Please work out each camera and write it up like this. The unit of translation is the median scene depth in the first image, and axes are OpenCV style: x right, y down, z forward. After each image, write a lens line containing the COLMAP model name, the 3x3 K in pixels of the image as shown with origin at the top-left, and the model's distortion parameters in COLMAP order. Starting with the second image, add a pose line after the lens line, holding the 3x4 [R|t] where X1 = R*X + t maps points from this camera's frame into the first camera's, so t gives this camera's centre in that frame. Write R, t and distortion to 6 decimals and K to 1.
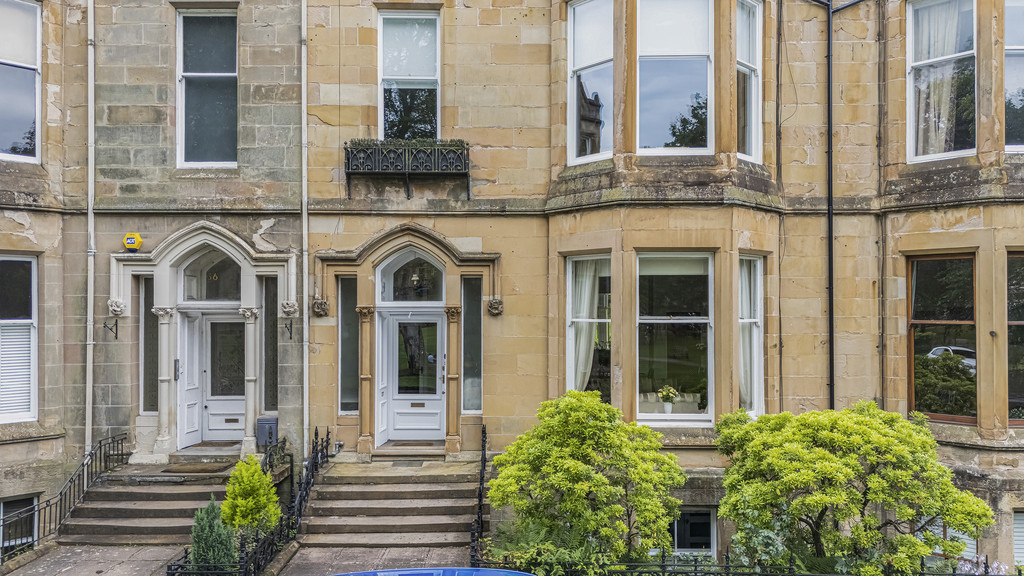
lens RADIAL K [[771.9, 0, 512.0], [0, 771.9, 288.0], [0, 0, 1]] dist [0.004436, -0.000754]
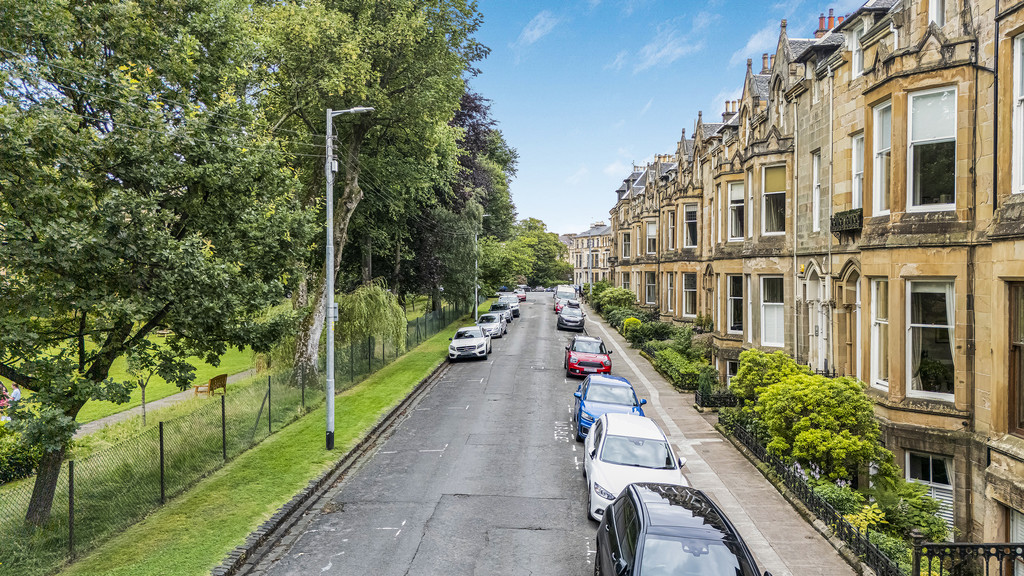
lens RADIAL K [[771.9, 0, 512.0], [0, 771.9, 288.0], [0, 0, 1]] dist [0.004436, -0.000754]
pose [[-0.044042, 0.021979, -0.998788, 1.667335], [0.022666, 0.999523, 0.020996, -0.069723], [0.998773, -0.021714, -0.044519, 0.295370]]
